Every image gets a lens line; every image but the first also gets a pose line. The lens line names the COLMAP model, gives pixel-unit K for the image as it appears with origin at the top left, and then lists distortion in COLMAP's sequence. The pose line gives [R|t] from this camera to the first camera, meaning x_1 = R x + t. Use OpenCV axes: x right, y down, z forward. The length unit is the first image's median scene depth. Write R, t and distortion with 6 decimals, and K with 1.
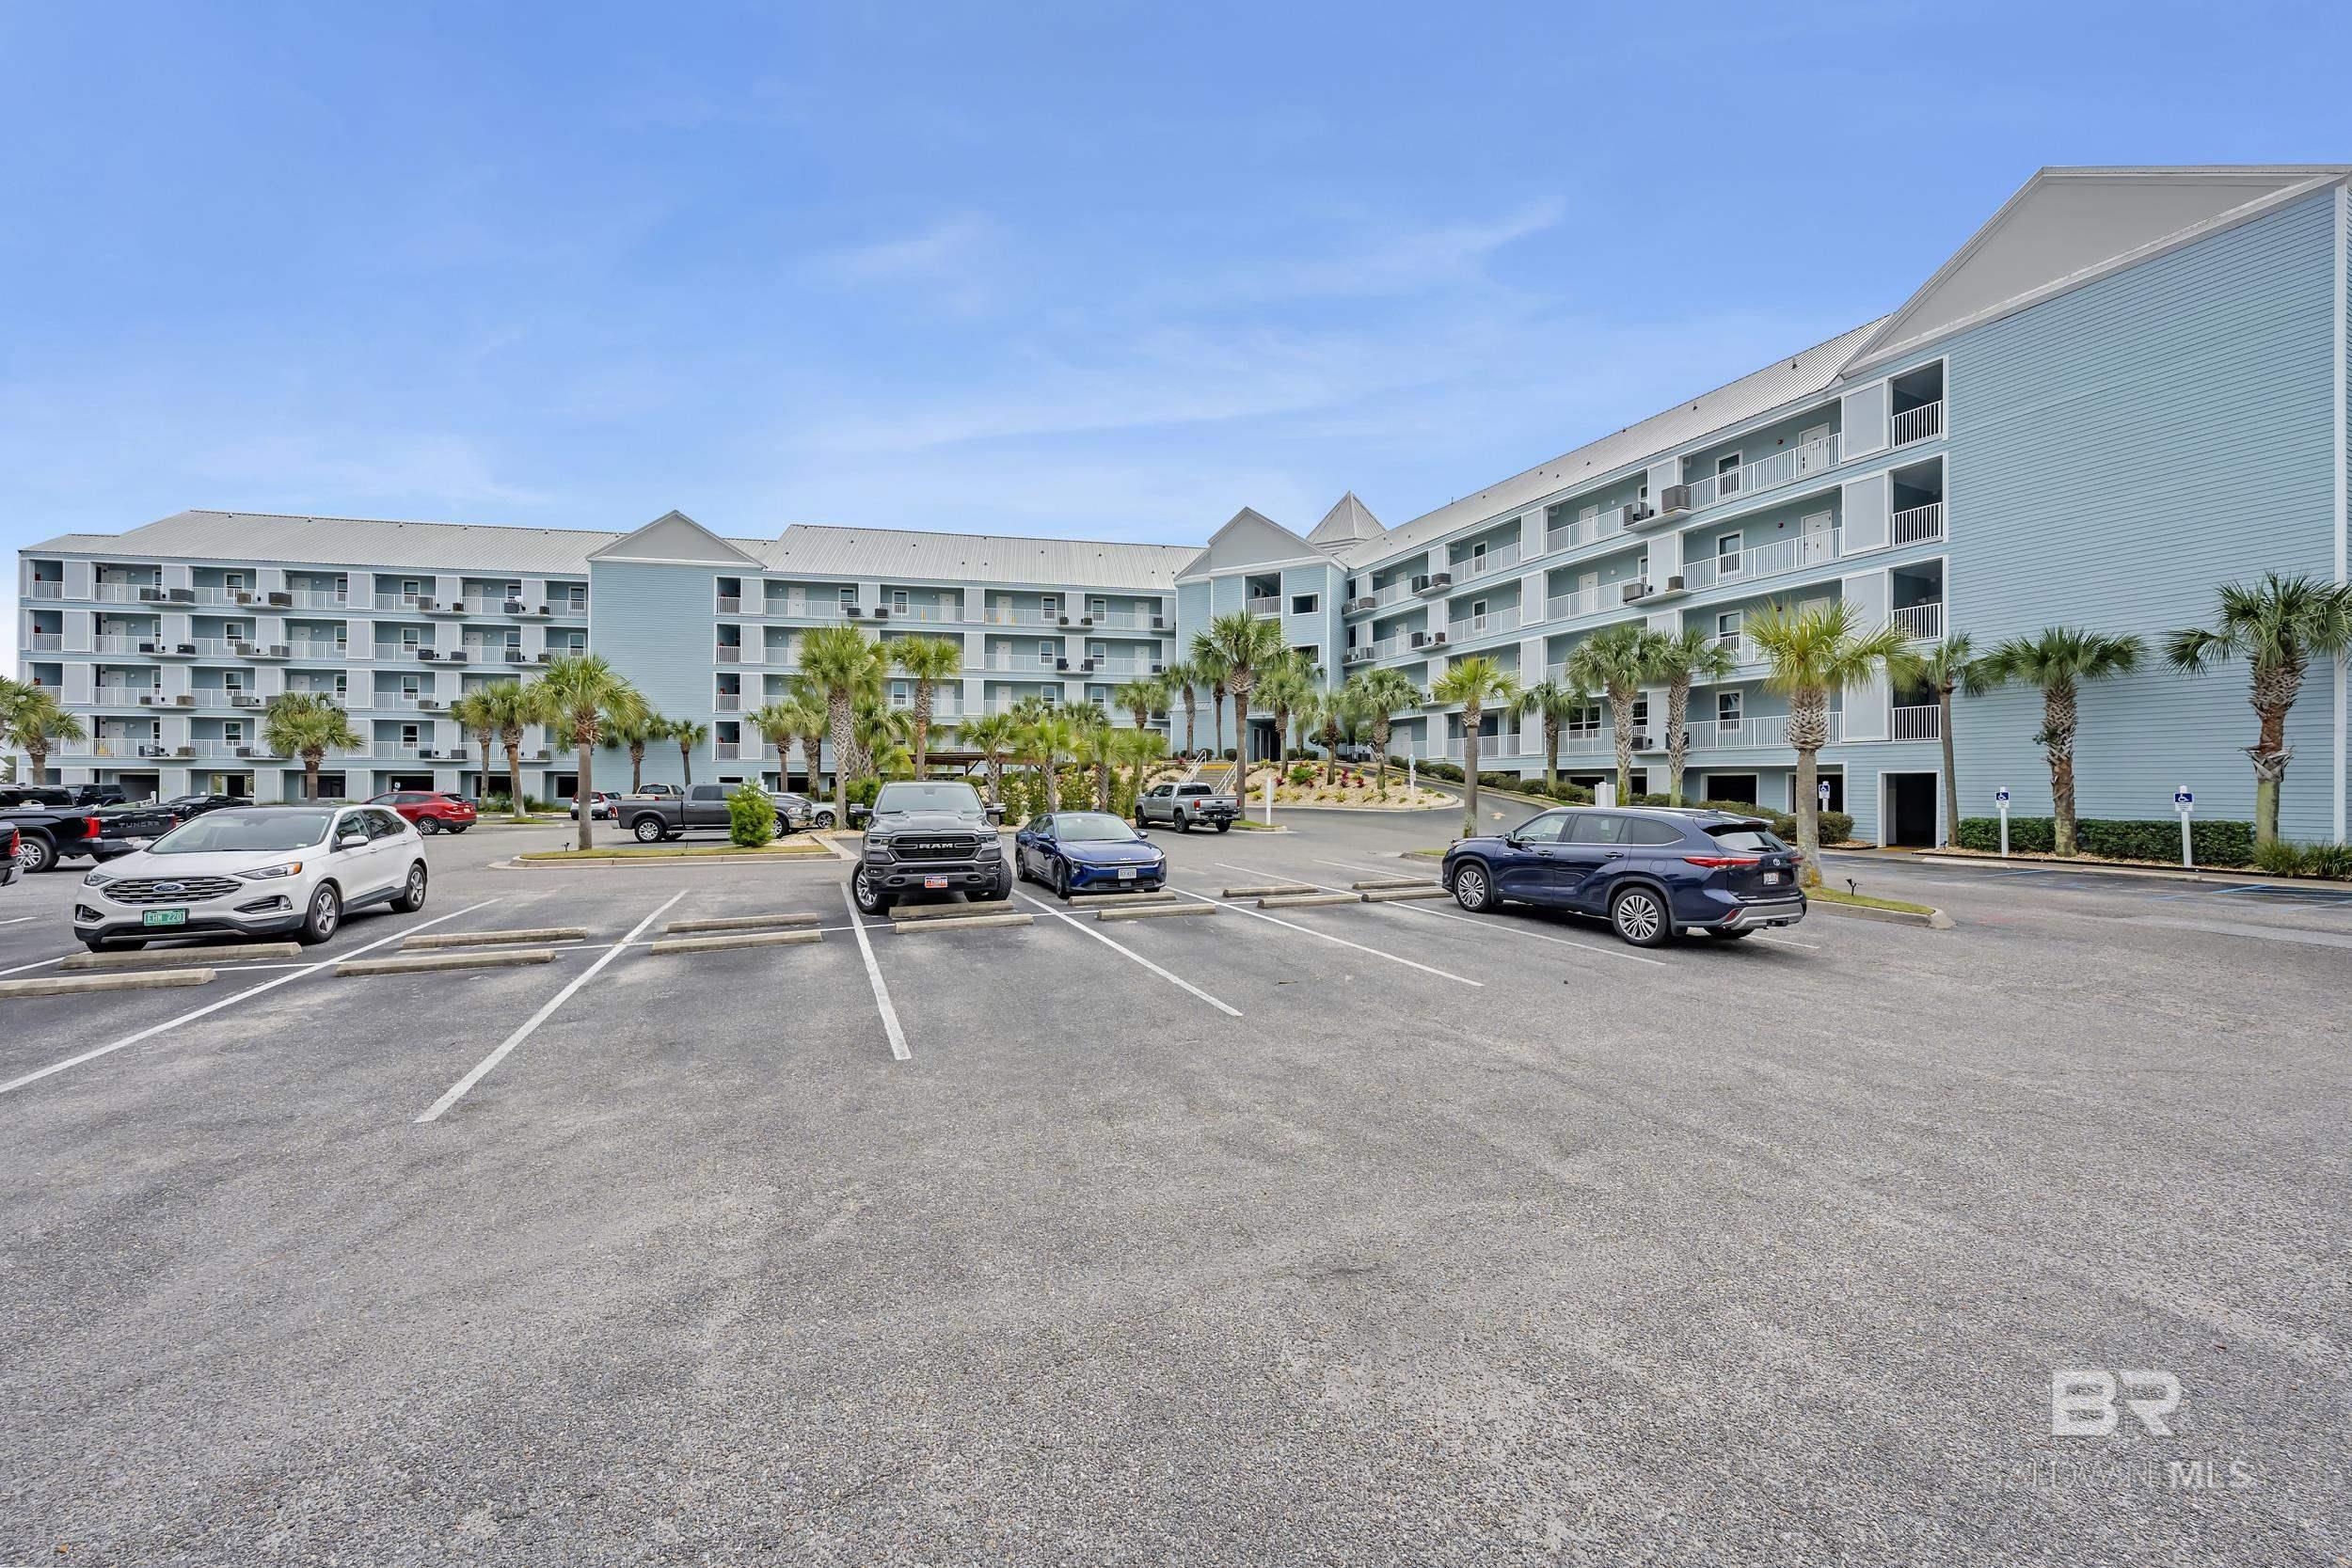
lens RADIAL K [[849.2, 0, 1191.3], [0, 849.2, 789.0], [0, 0, 1]] dist [-0.000751, -0.000124]
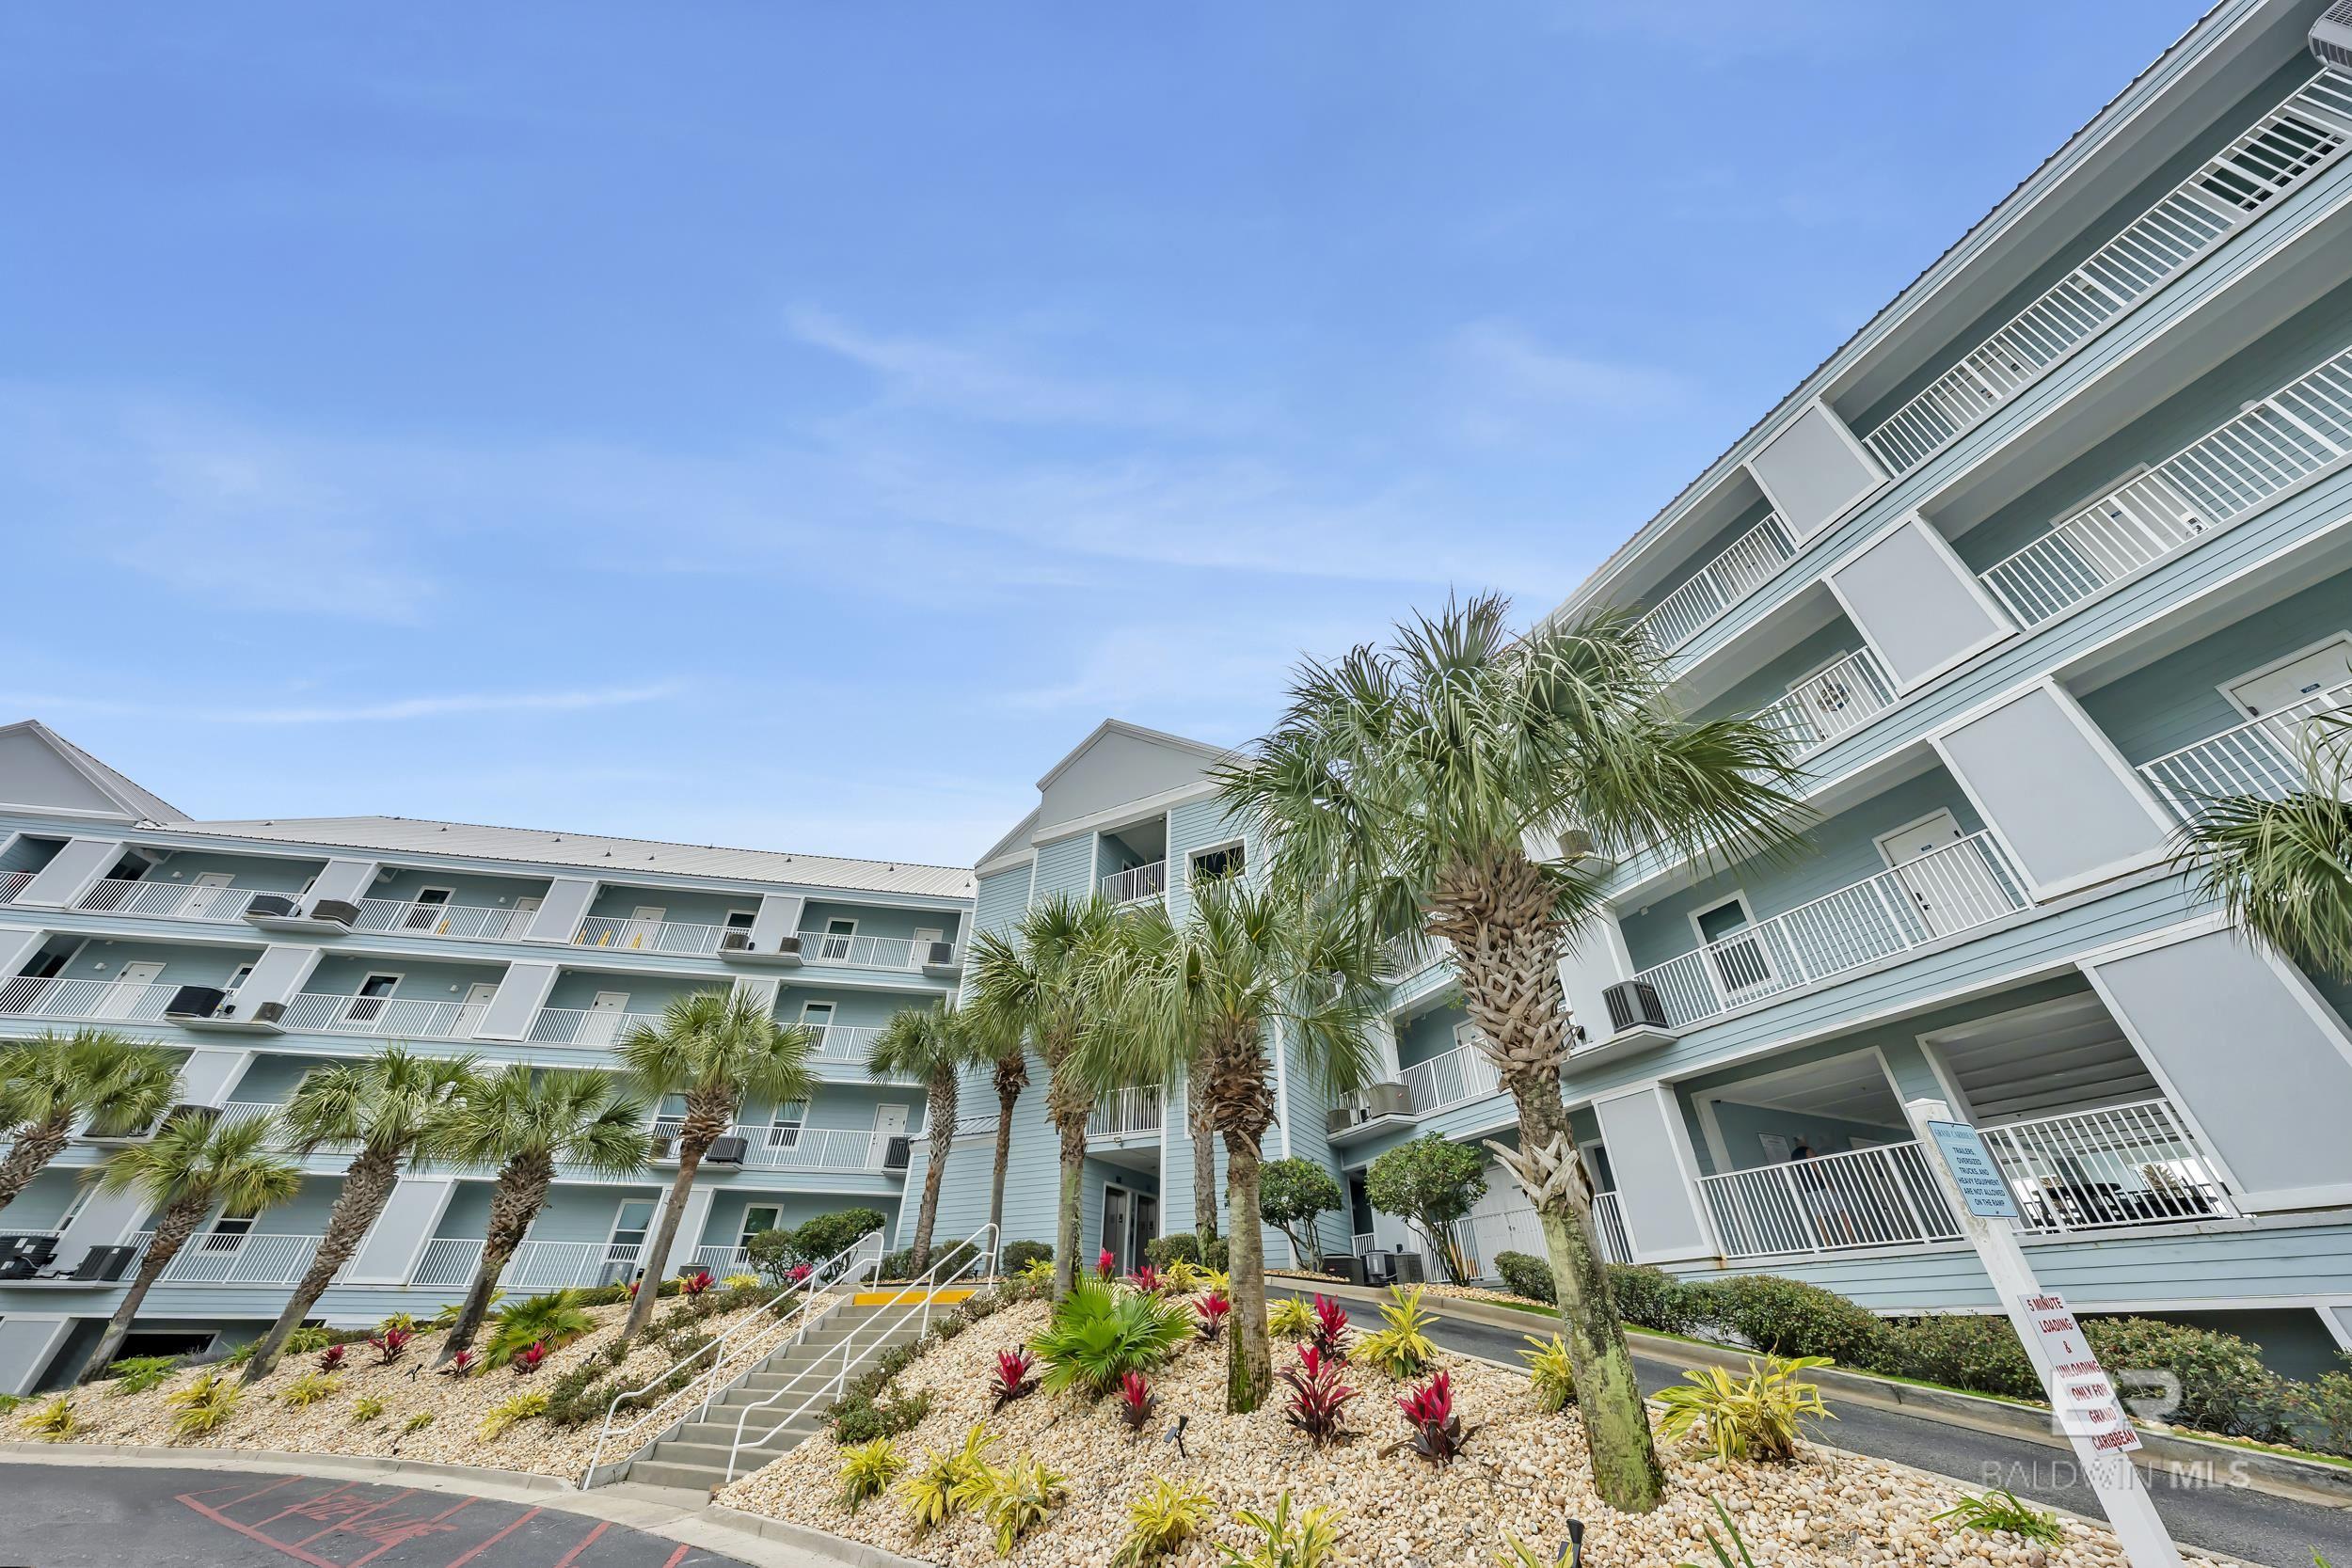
lens RADIAL K [[808.0, 0, 1186.6], [0, 808.0, 779.8], [0, 0, 1]] dist [-0.001680, -0.000102]
pose [[0.999952, -0.004428, -0.008721, 0.130206], [-0.001331, 0.821775, -0.569810, -0.013929], [0.009690, 0.569794, 0.821730, 0.673437]]
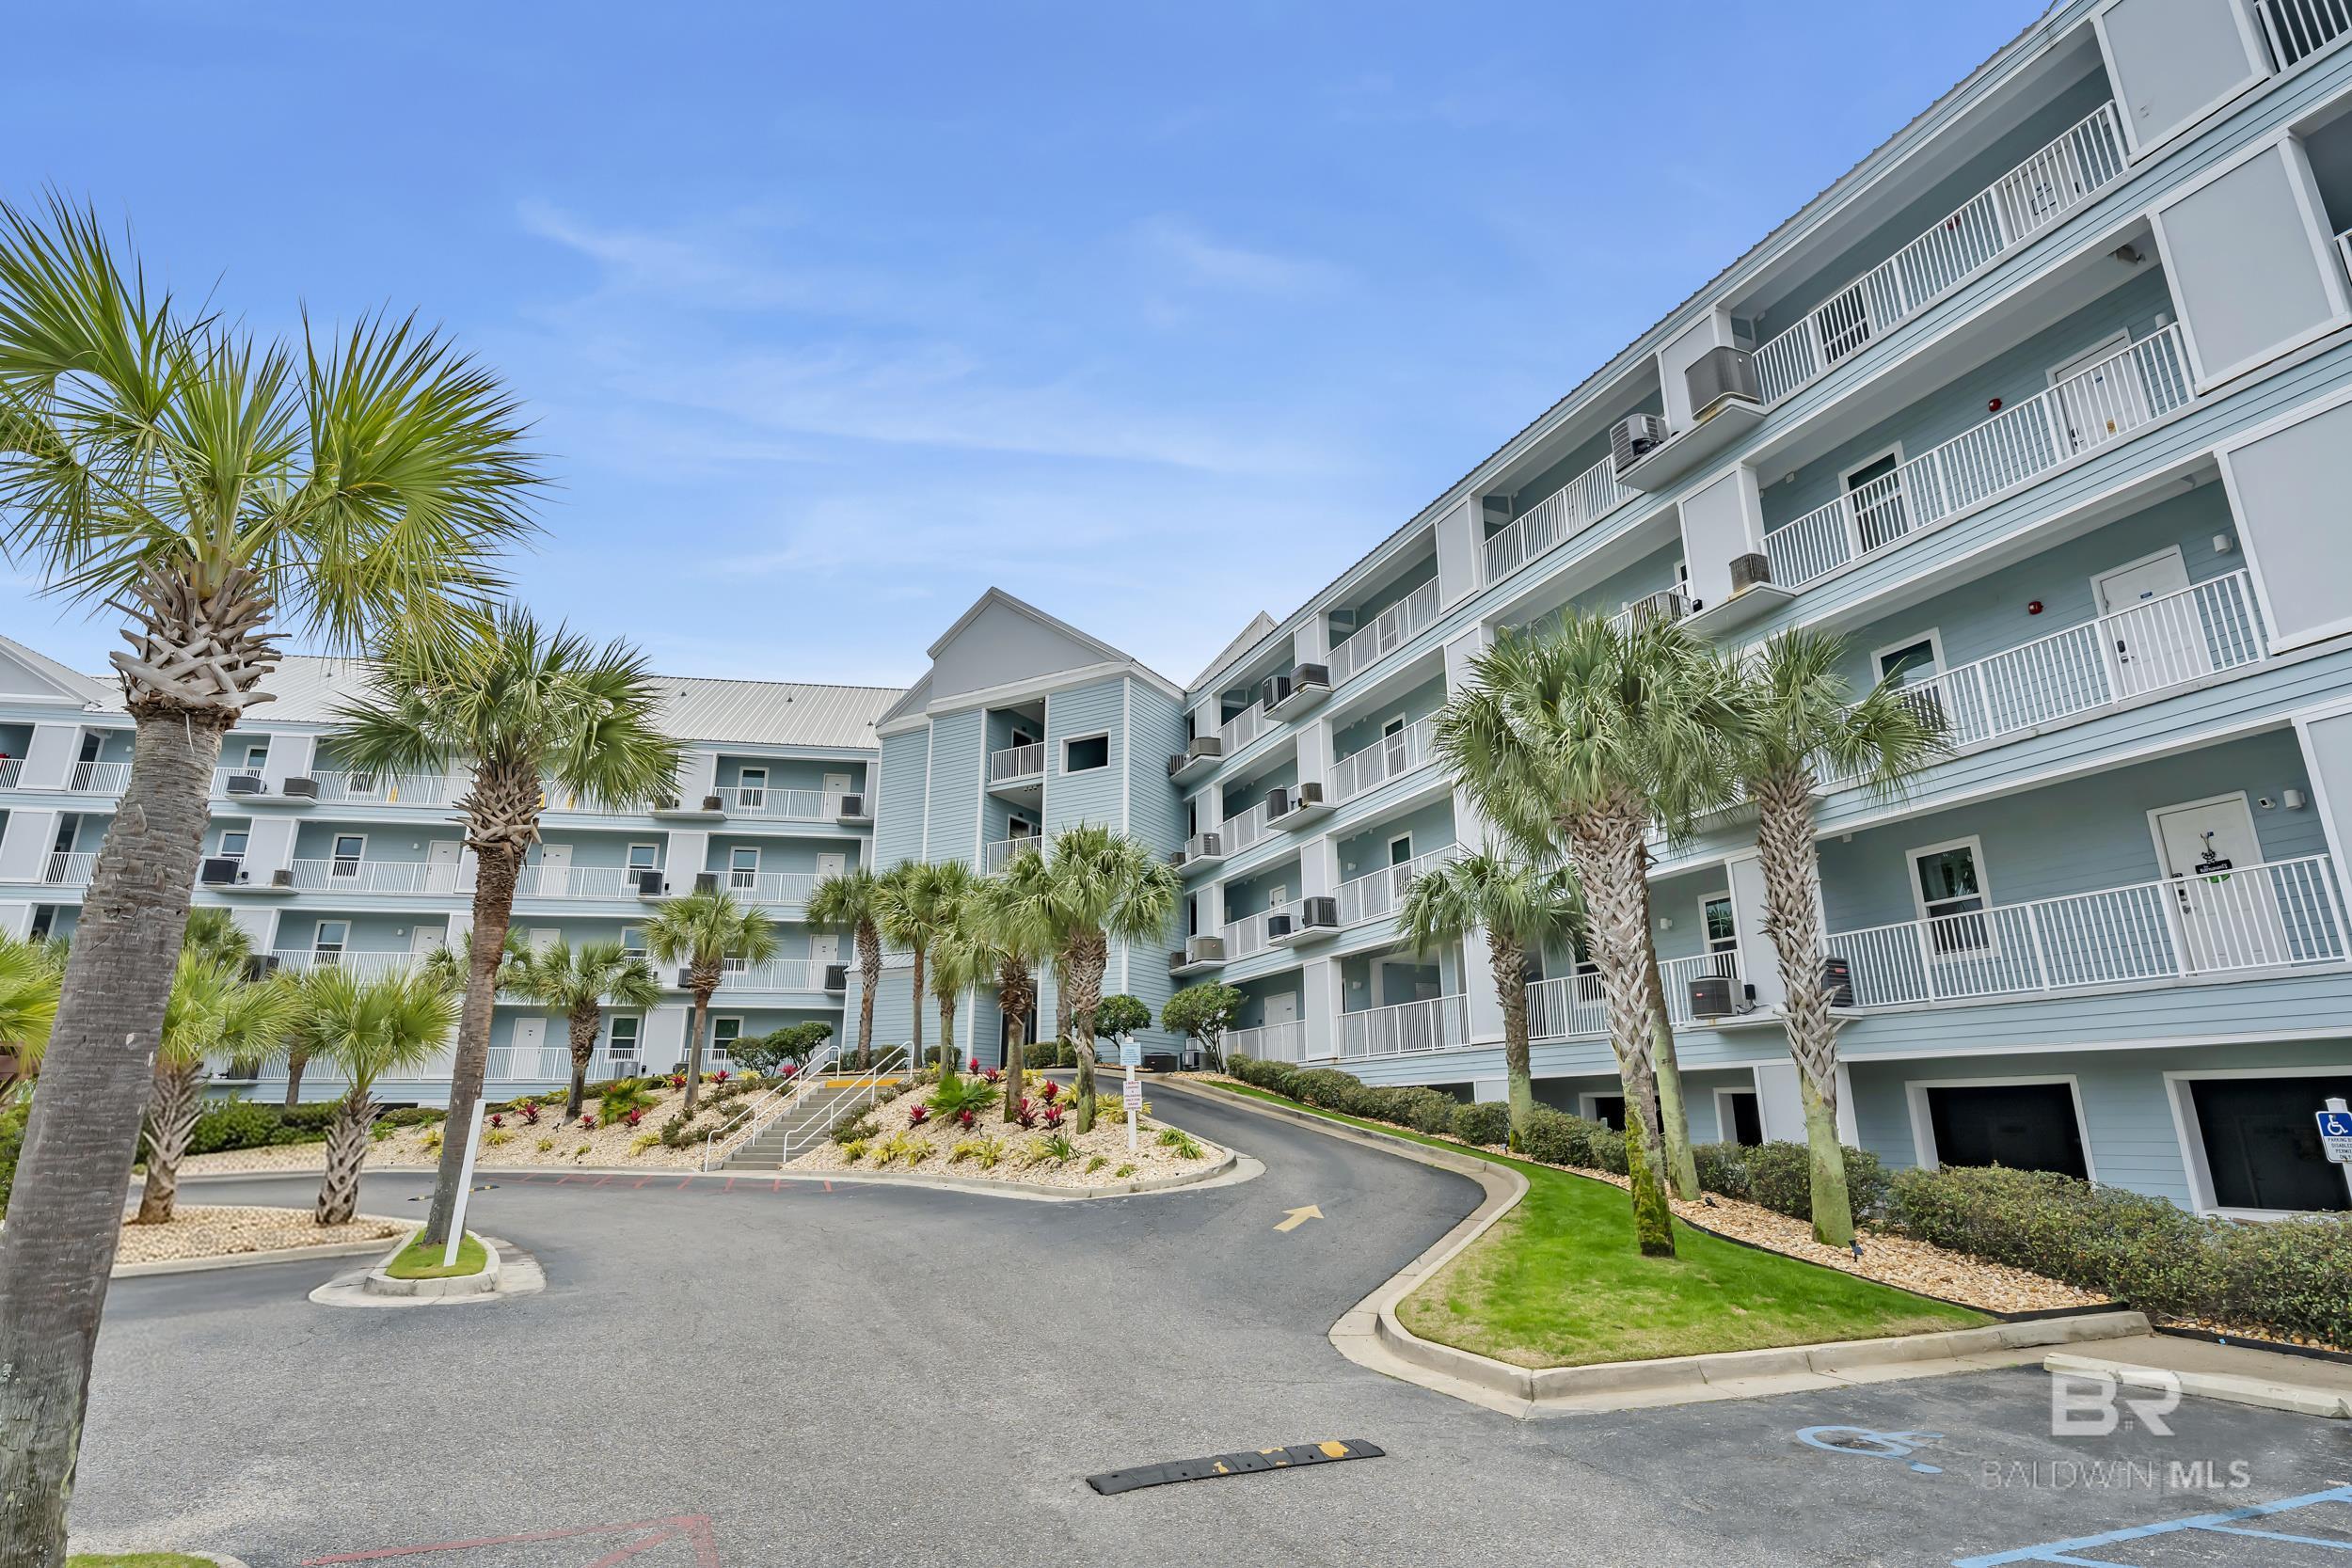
lens RADIAL K [[1181.6, 0, 1193.1], [0, 1181.6, 787.0], [0, 0, 1]] dist [0.002853, 0.000472]
pose [[0.999857, -0.013149, -0.010611, 0.220013], [0.009749, 0.961883, -0.273287, -0.003150], [0.013800, 0.273145, 0.961874, 0.345781]]
